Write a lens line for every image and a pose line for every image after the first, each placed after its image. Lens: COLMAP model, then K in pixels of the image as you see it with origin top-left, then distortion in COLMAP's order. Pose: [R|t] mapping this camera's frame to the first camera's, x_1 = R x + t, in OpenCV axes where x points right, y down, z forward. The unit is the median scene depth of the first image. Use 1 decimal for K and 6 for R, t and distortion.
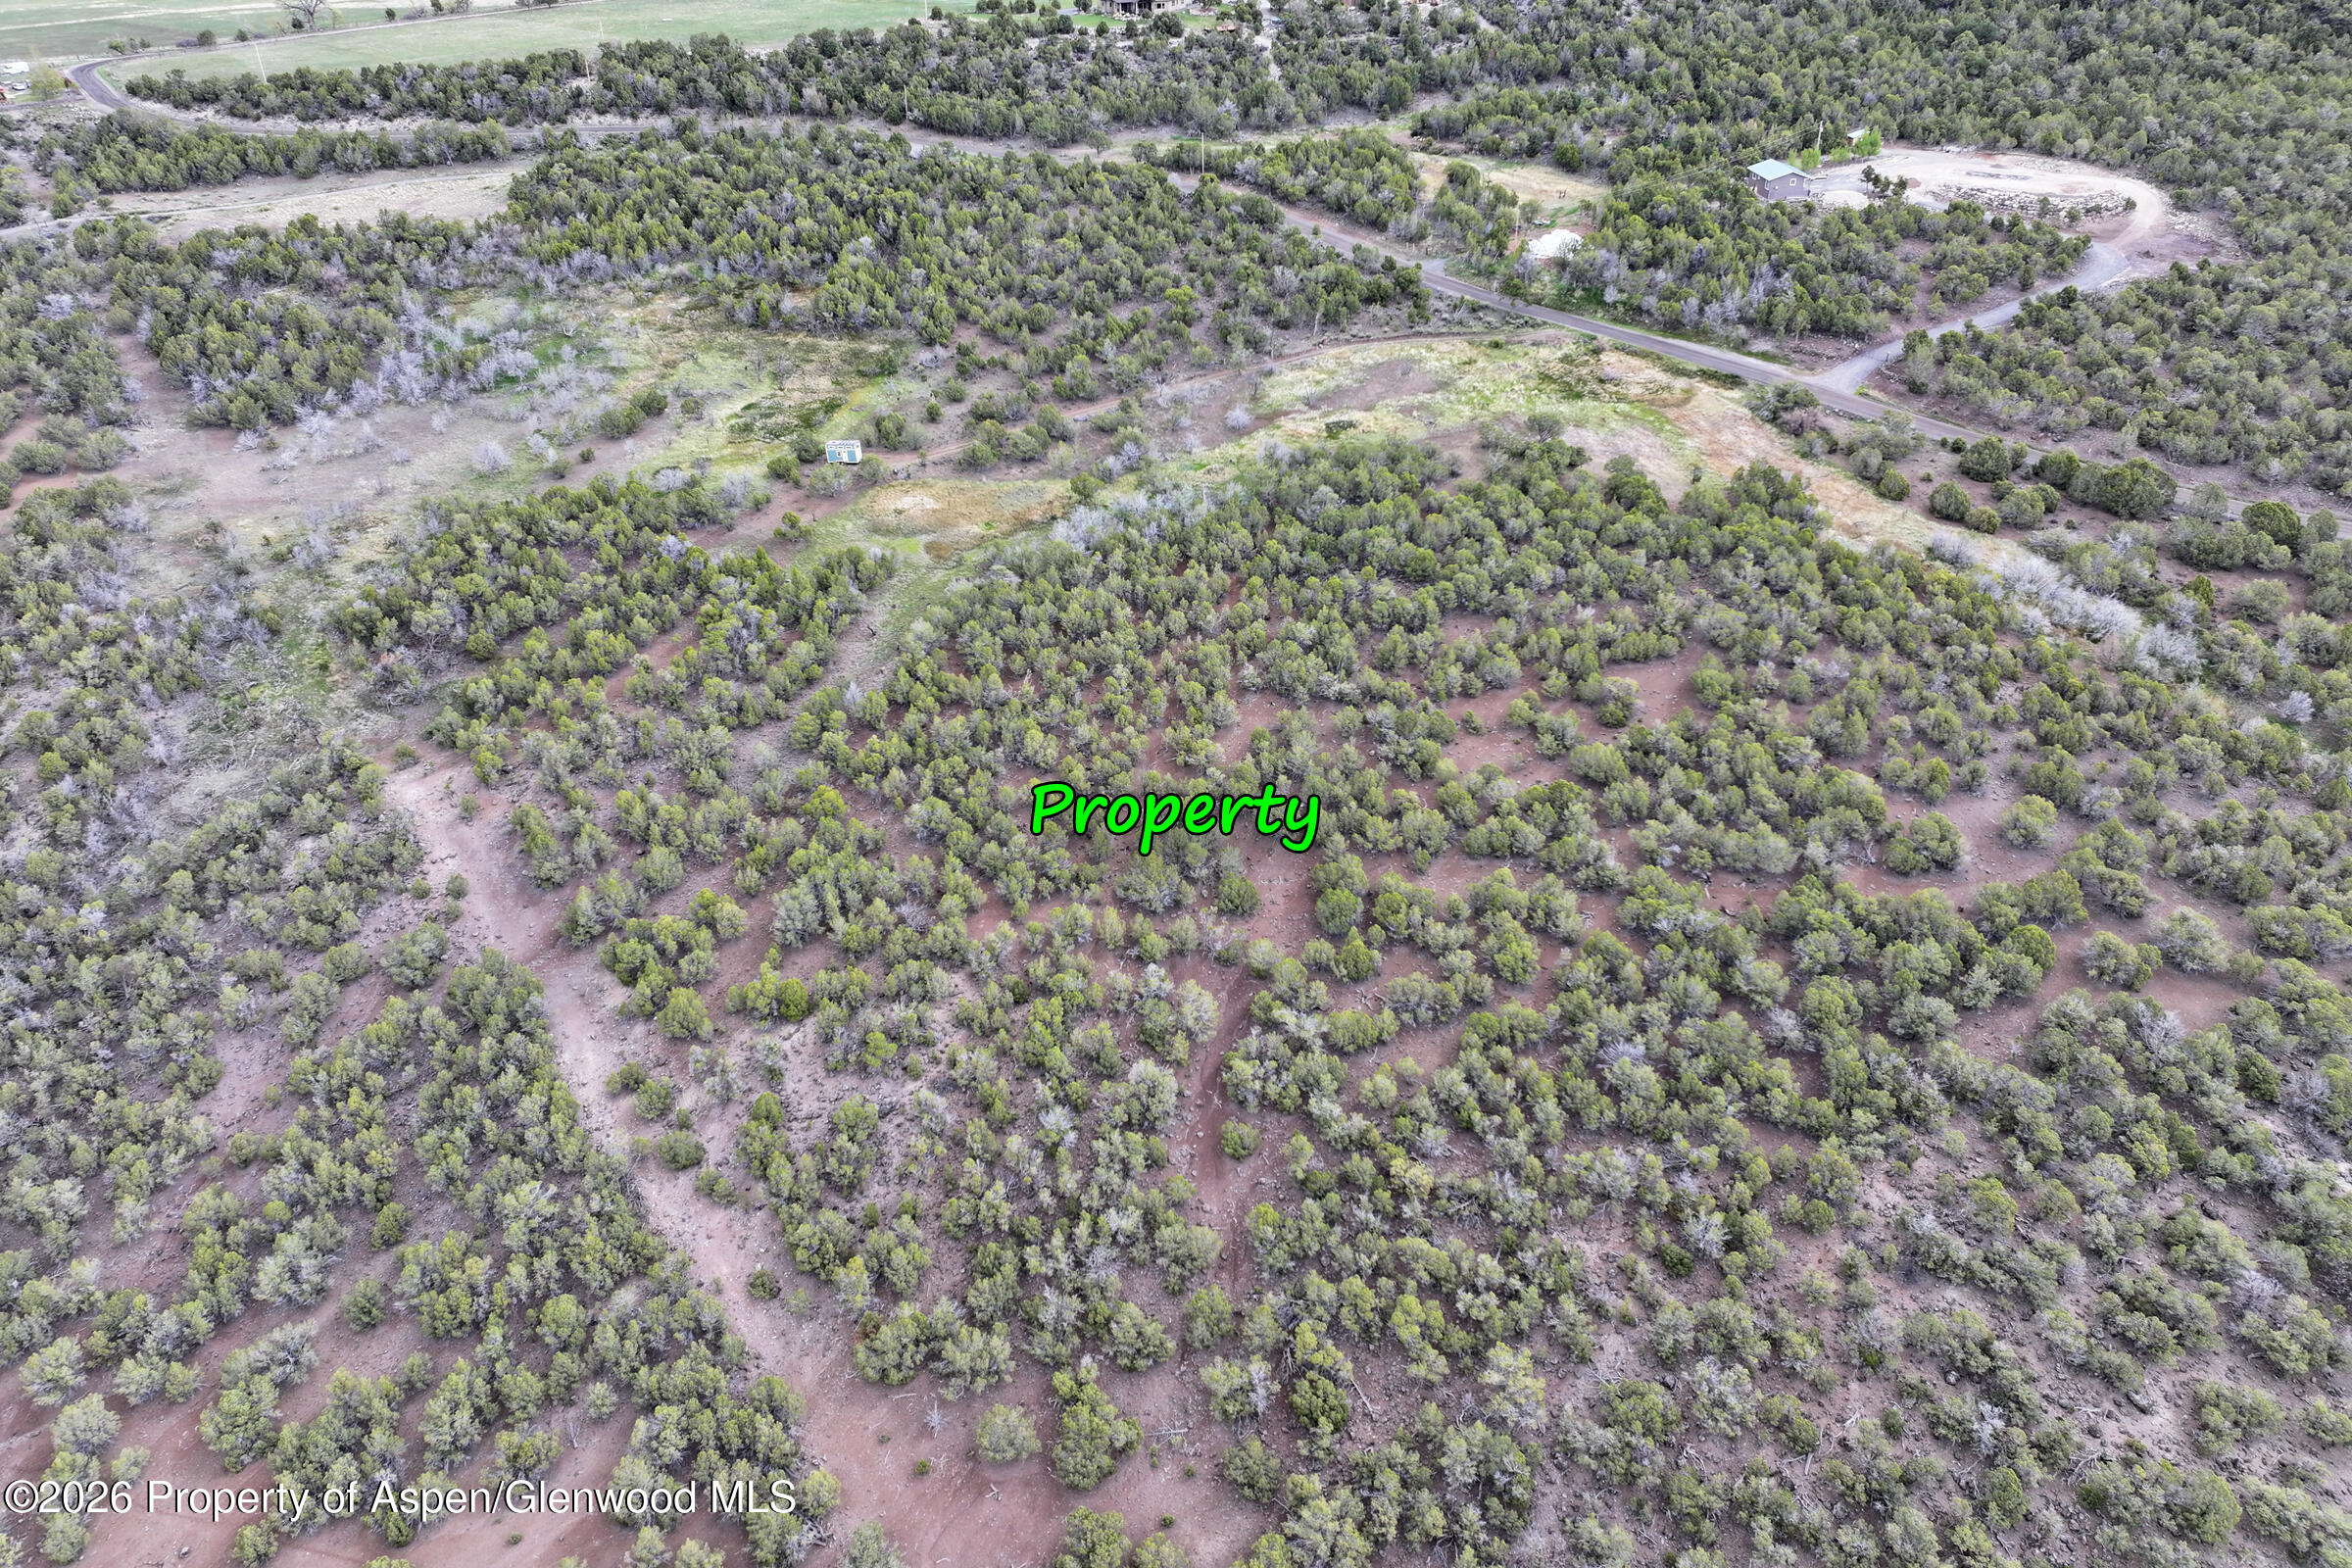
lens RADIAL K [[1677.6, 0, 1176.1], [0, 1677.6, 637.2], [0, 0, 1]] dist [0.000073, 0.021415]
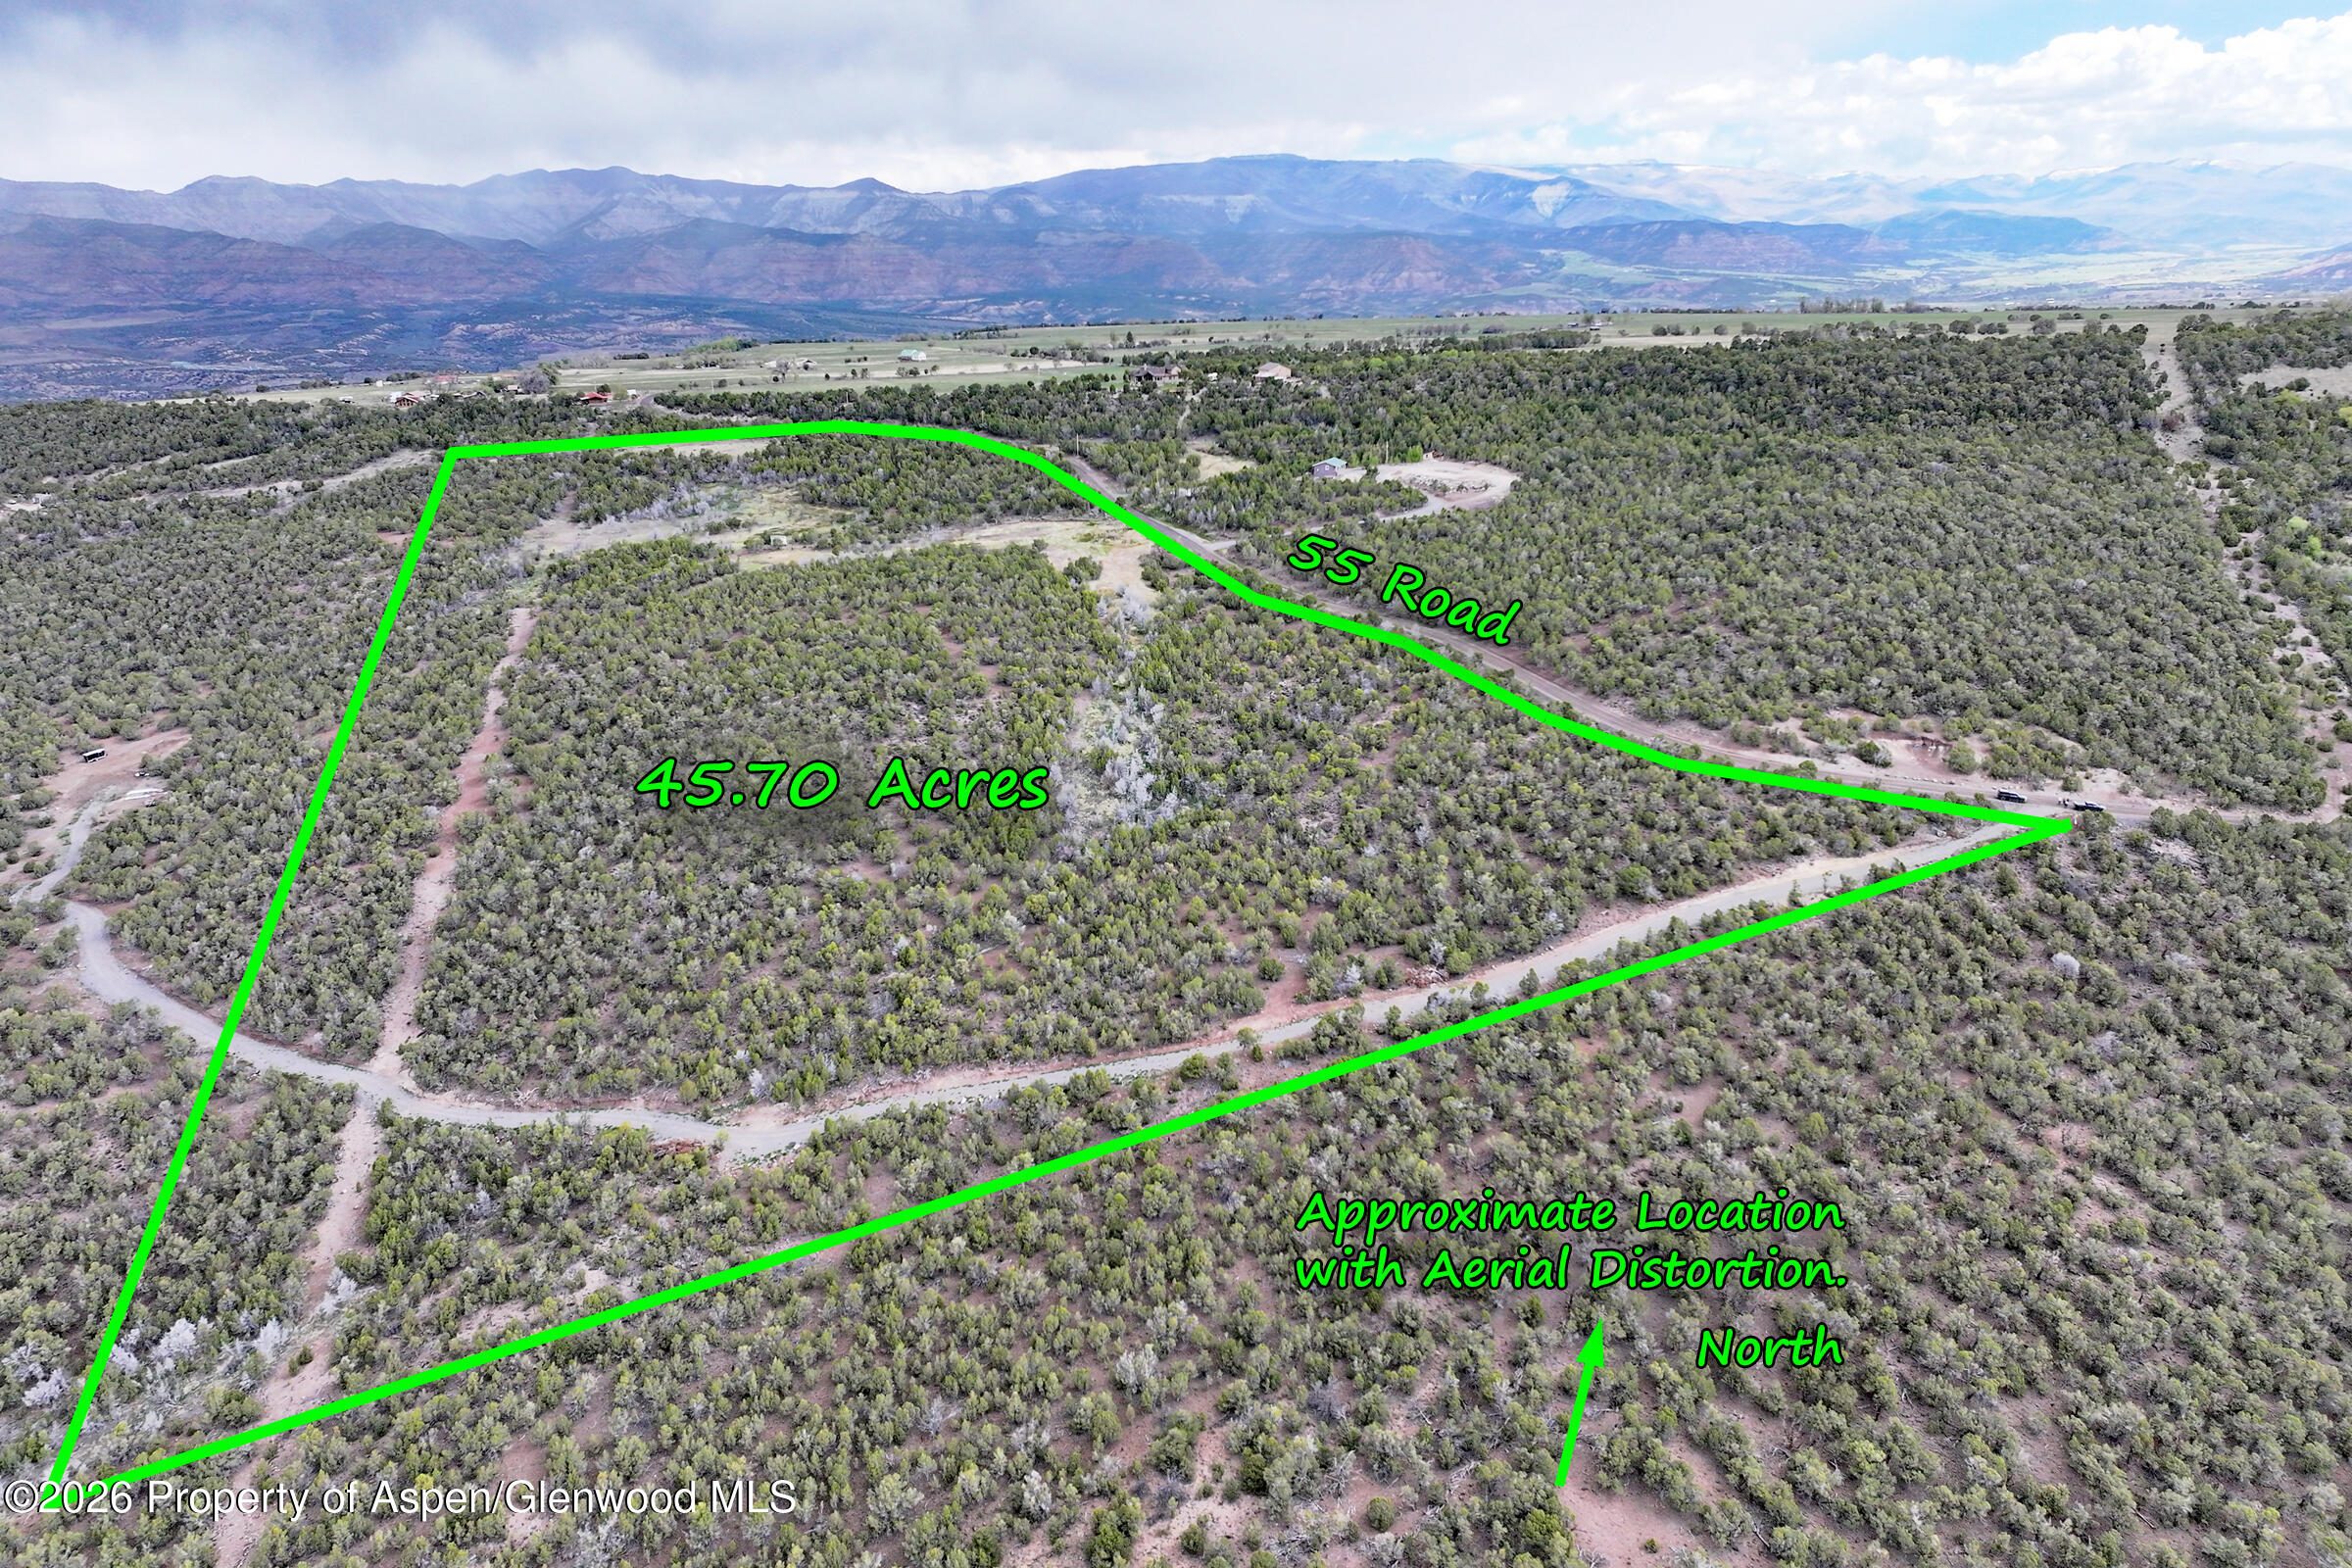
lens RADIAL K [[1677.6, 0, 1176.1], [0, 1677.6, 637.2], [0, 0, 1]] dist [0.000073, 0.021415]
pose [[0.915963, 0.093821, -0.390141, 1.116615], [-0.186418, 0.960483, -0.206690, 0.357897], [0.355332, 0.262050, 0.897257, -0.720654]]
